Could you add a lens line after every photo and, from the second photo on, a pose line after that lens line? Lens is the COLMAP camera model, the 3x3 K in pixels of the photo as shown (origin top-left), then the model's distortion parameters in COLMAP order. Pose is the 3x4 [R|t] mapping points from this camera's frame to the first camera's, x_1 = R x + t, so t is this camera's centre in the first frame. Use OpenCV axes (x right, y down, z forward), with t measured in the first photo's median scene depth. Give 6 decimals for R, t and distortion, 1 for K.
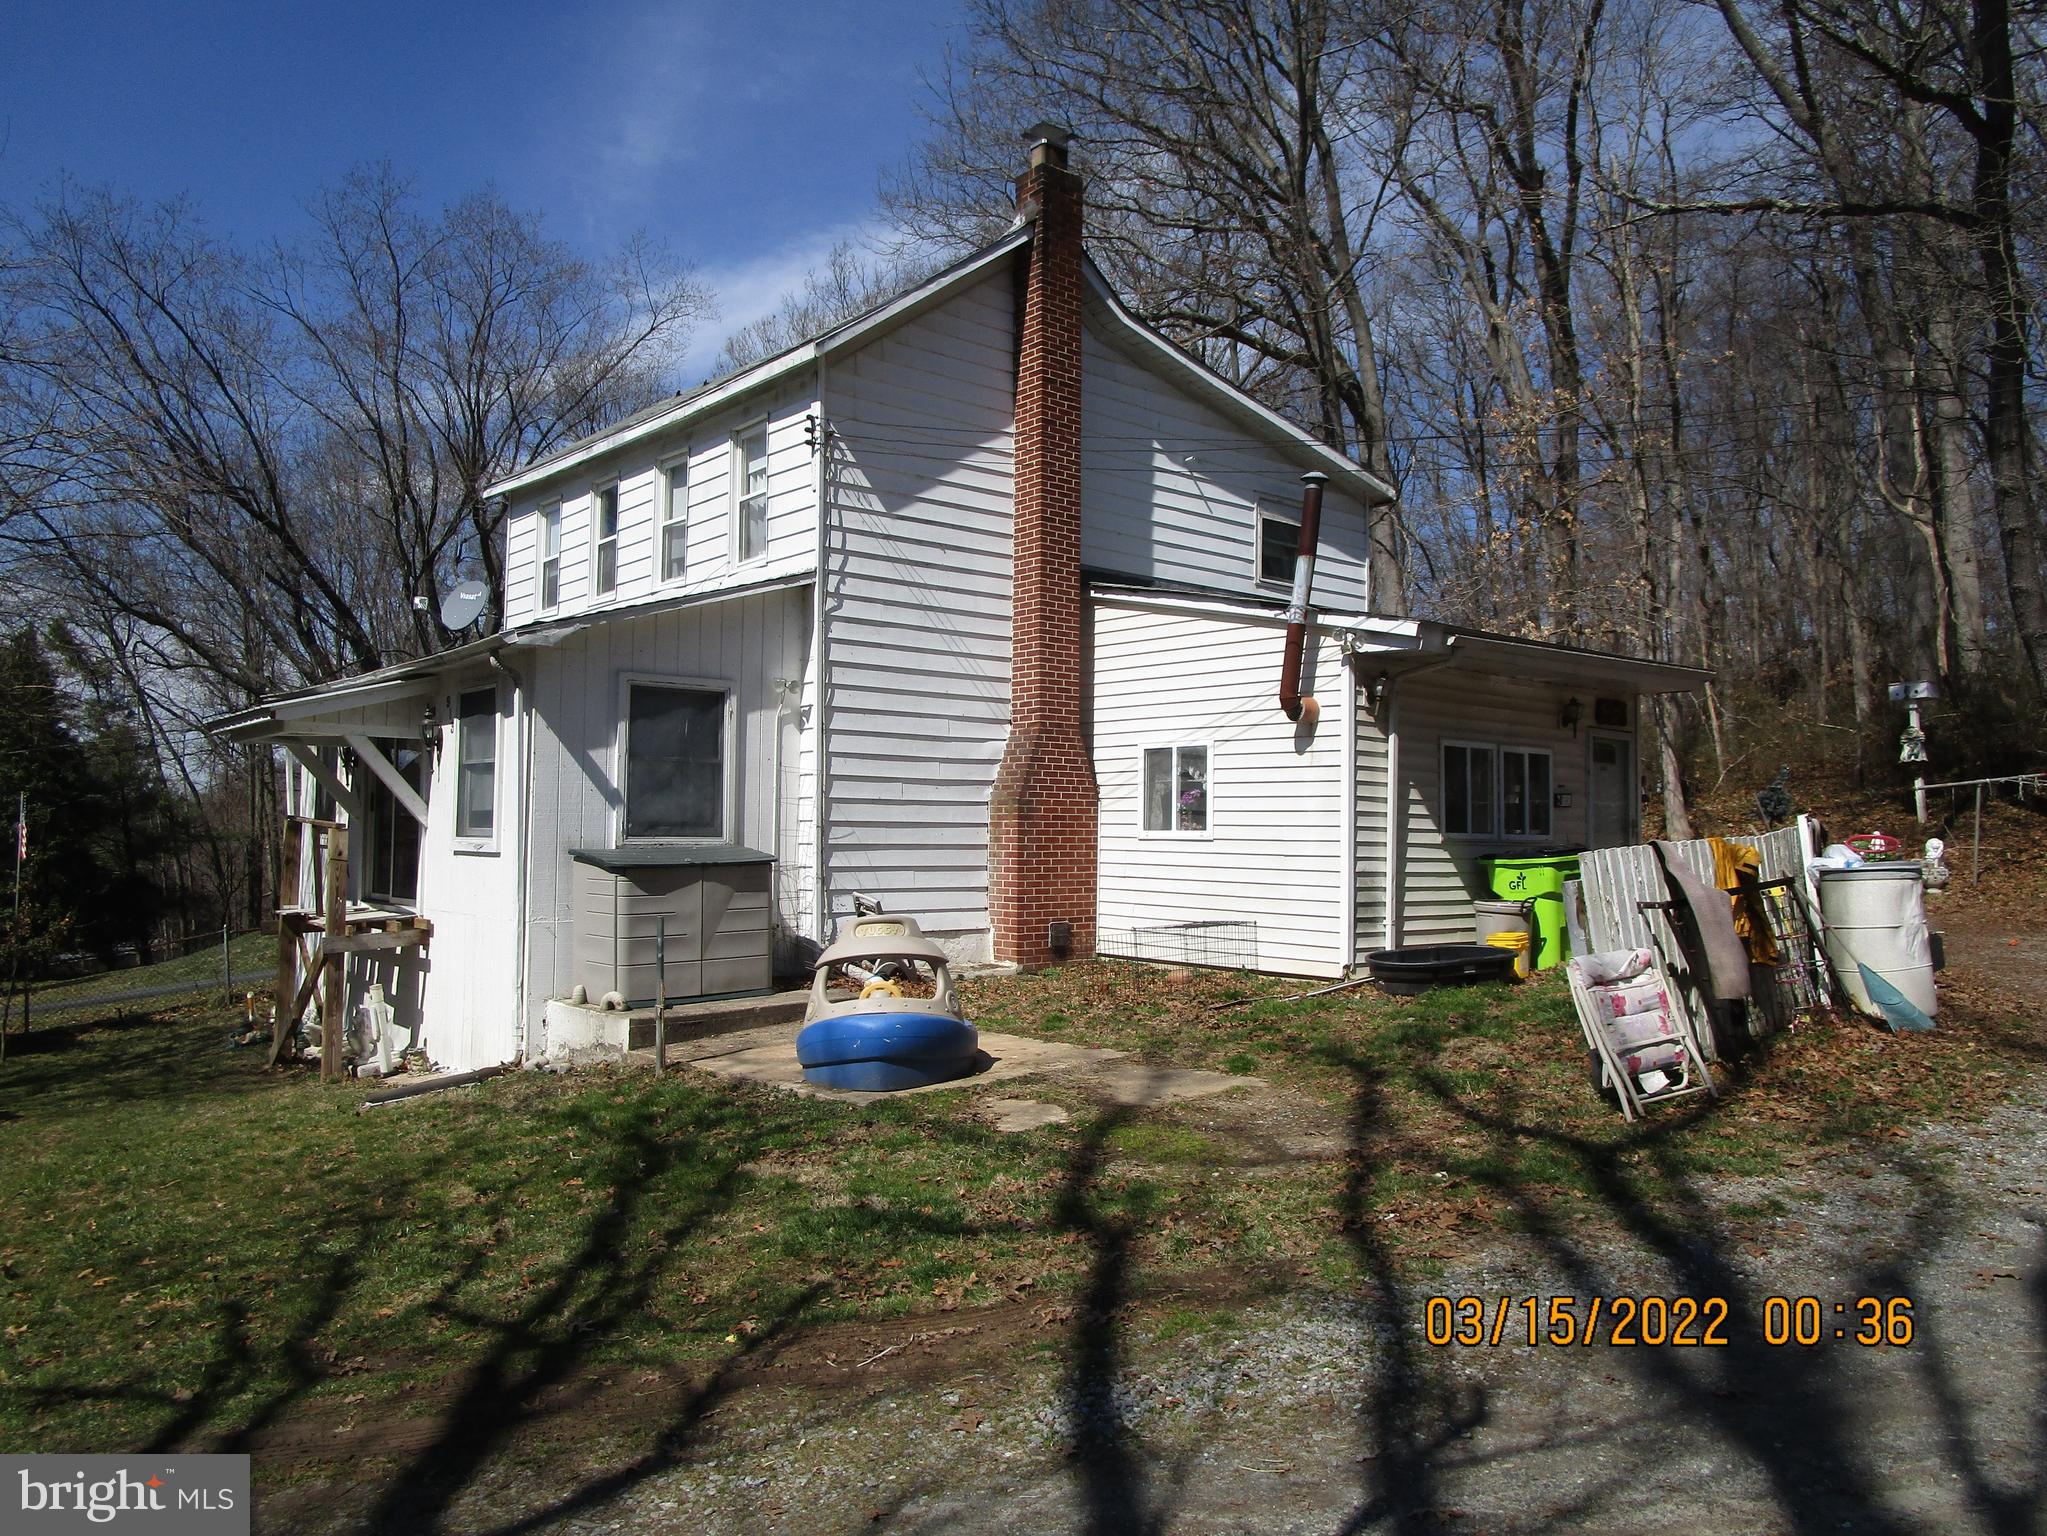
lens RADIAL K [[1436.0, 0, 1022.8], [0, 1436.0, 768.9], [0, 0, 1]] dist [-0.031903, -0.002591]
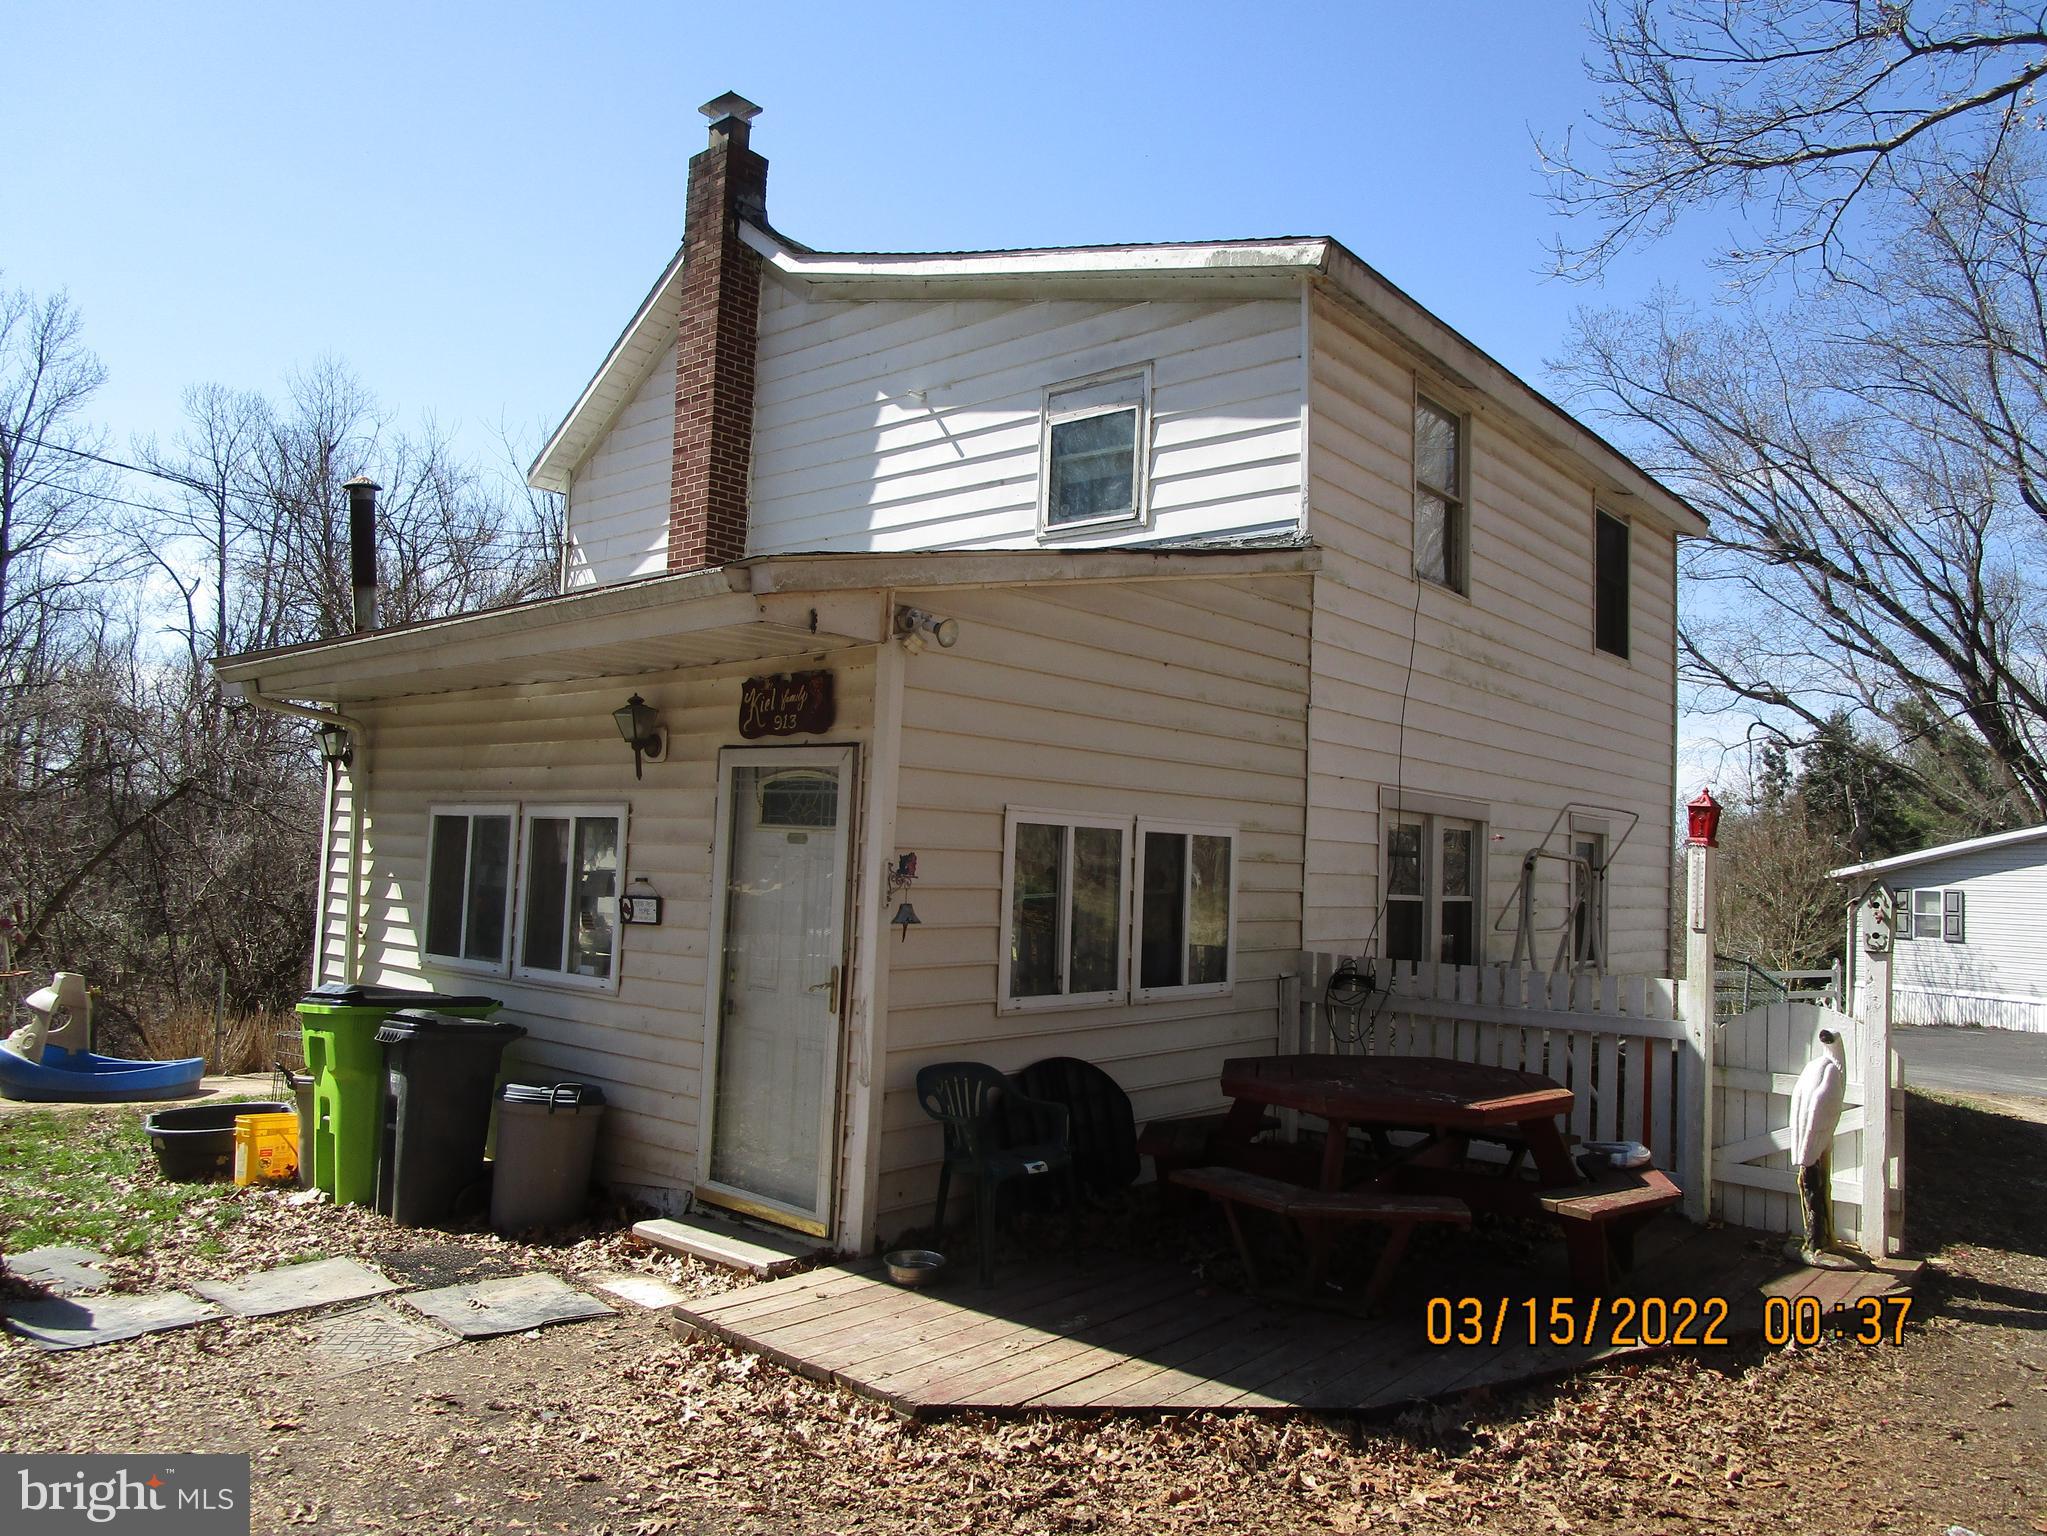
lens RADIAL K [[1436.0, 0, 1023.2], [0, 1436.0, 762.1], [0, 0, 1]] dist [-0.031903, -0.002591]
pose [[0.150725, -0.073688, -0.985826, 0.762094], [-0.002688, 0.997184, -0.074948, 0.005581], [0.988572, 0.013946, 0.150102, 0.939992]]
